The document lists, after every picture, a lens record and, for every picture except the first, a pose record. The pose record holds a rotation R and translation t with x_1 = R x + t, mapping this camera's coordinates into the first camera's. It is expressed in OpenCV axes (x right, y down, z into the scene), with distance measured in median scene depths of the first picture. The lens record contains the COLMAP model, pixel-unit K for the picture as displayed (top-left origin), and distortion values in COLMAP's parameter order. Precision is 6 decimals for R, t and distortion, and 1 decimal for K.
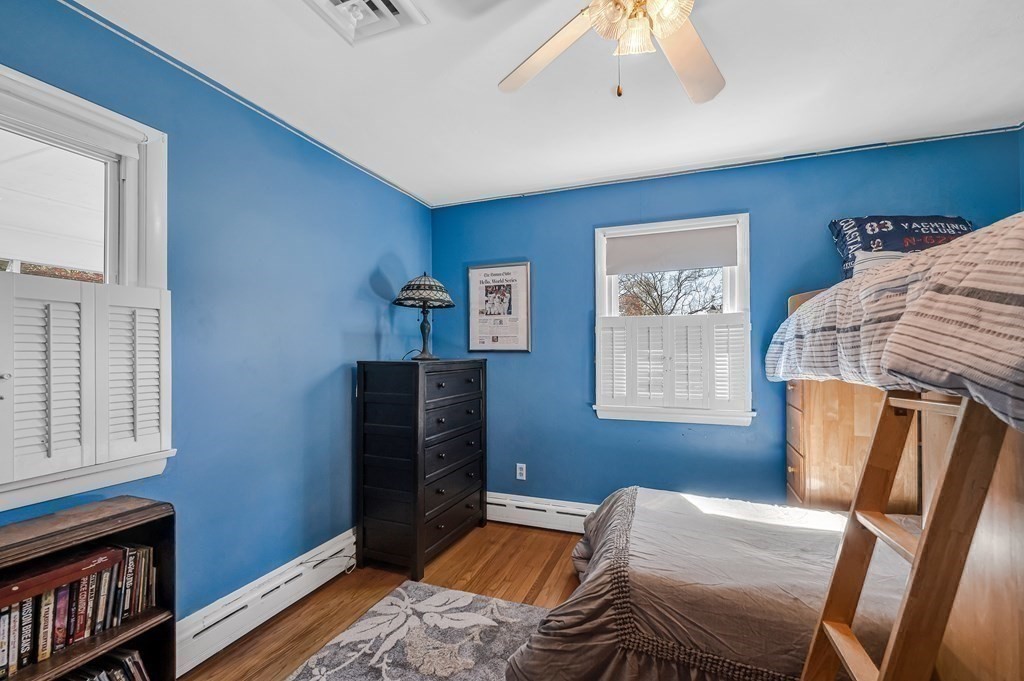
lens RADIAL K [[447.1, 0, 504.7], [0, 447.1, 344.1], [0, 0, 1]] dist [0.000534, 0.000035]
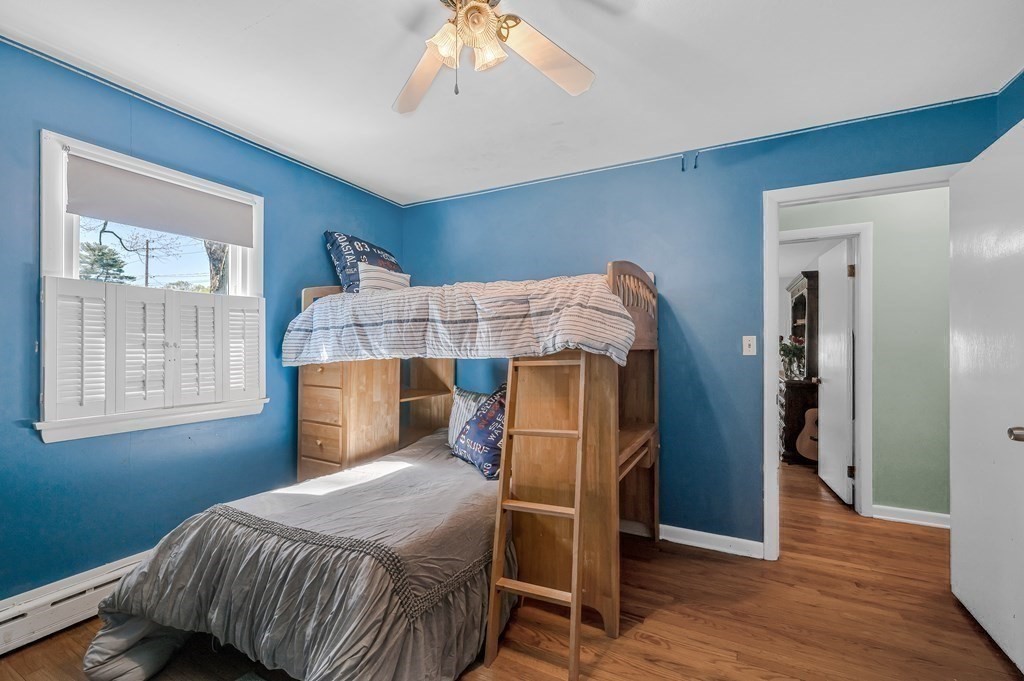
lens RADIAL K [[447.1, 0, 504.7], [0, 447.1, 344.1], [0, 0, 1]] dist [0.000534, 0.000035]
pose [[0.101401, 0.009562, 0.994800, -0.450312], [-0.019350, 0.999784, -0.007638, 0.032432], [-0.994657, -0.018475, 0.101564, 0.432299]]
